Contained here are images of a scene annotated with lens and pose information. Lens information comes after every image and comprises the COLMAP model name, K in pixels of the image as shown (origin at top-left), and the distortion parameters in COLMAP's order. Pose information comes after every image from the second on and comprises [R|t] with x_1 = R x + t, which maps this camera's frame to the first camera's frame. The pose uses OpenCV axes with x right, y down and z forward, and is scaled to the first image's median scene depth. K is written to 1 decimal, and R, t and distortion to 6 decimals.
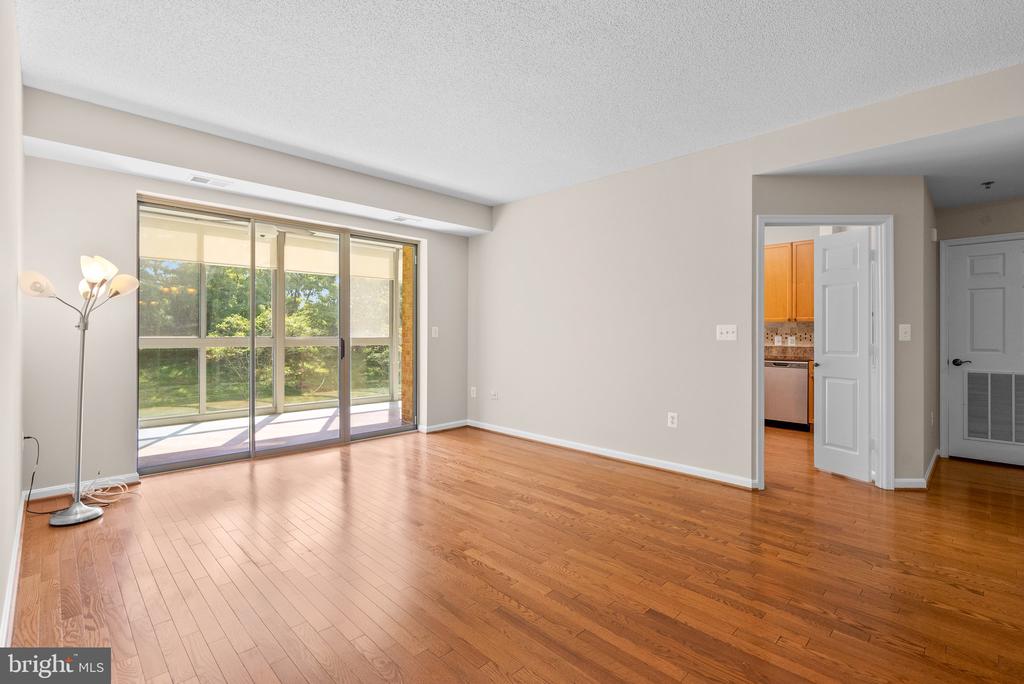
lens RADIAL K [[471.0, 0, 520.0], [0, 471.0, 333.9], [0, 0, 1]] dist [-0.004691, 0.002563]
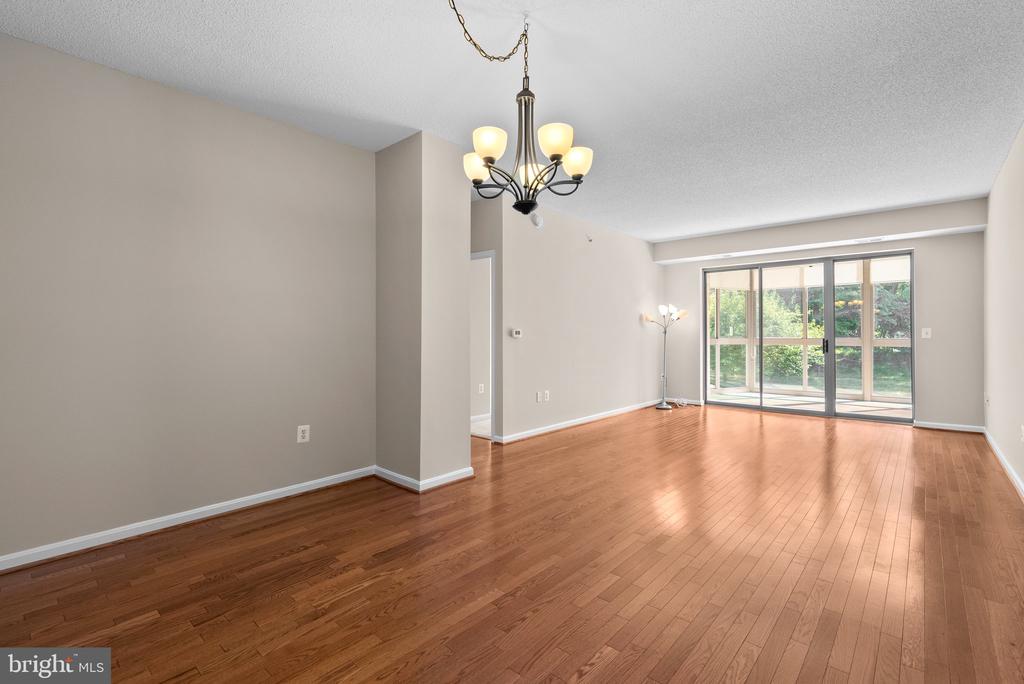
lens RADIAL K [[471.0, 0, 510.4], [0, 471.0, 339.1], [0, 0, 1]] dist [-0.004691, 0.002563]
pose [[0.058650, 0.003942, -0.998271, 1.014983], [0.001648, 0.999990, 0.004045, 0.004974], [0.998277, -0.001883, 0.058643, 0.013672]]
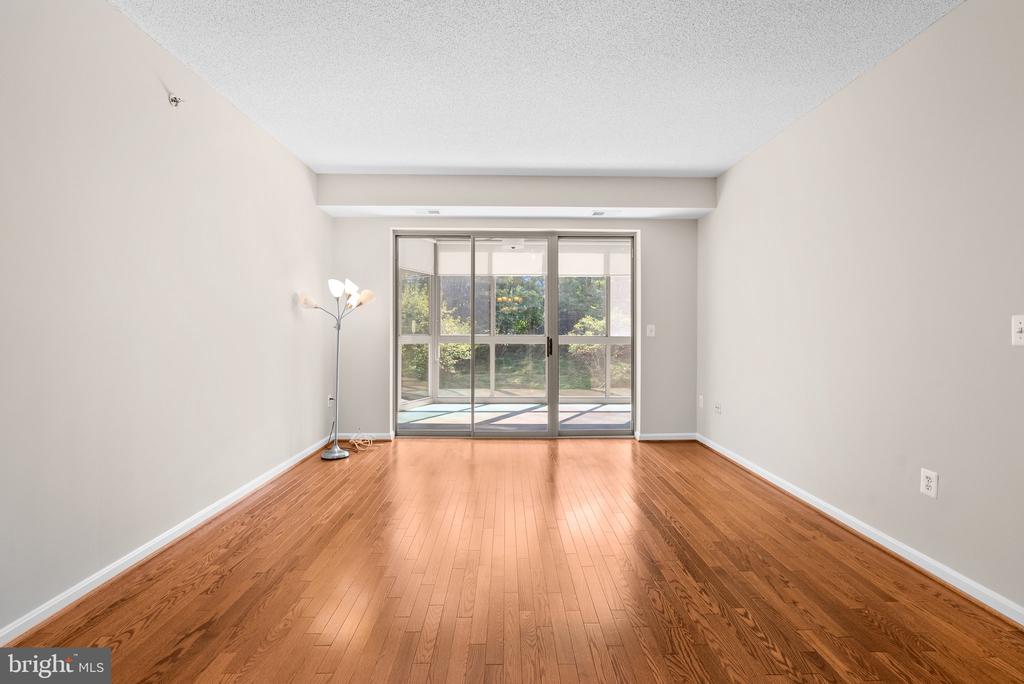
lens RADIAL K [[471.0, 0, 515.1], [0, 471.0, 329.5], [0, 0, 1]] dist [-0.004691, 0.002563]
pose [[0.715661, -0.003790, -0.698438, 0.330342], [-0.001441, 0.999975, -0.006903, 0.000762], [0.698446, 0.005947, 0.715638, 0.215181]]
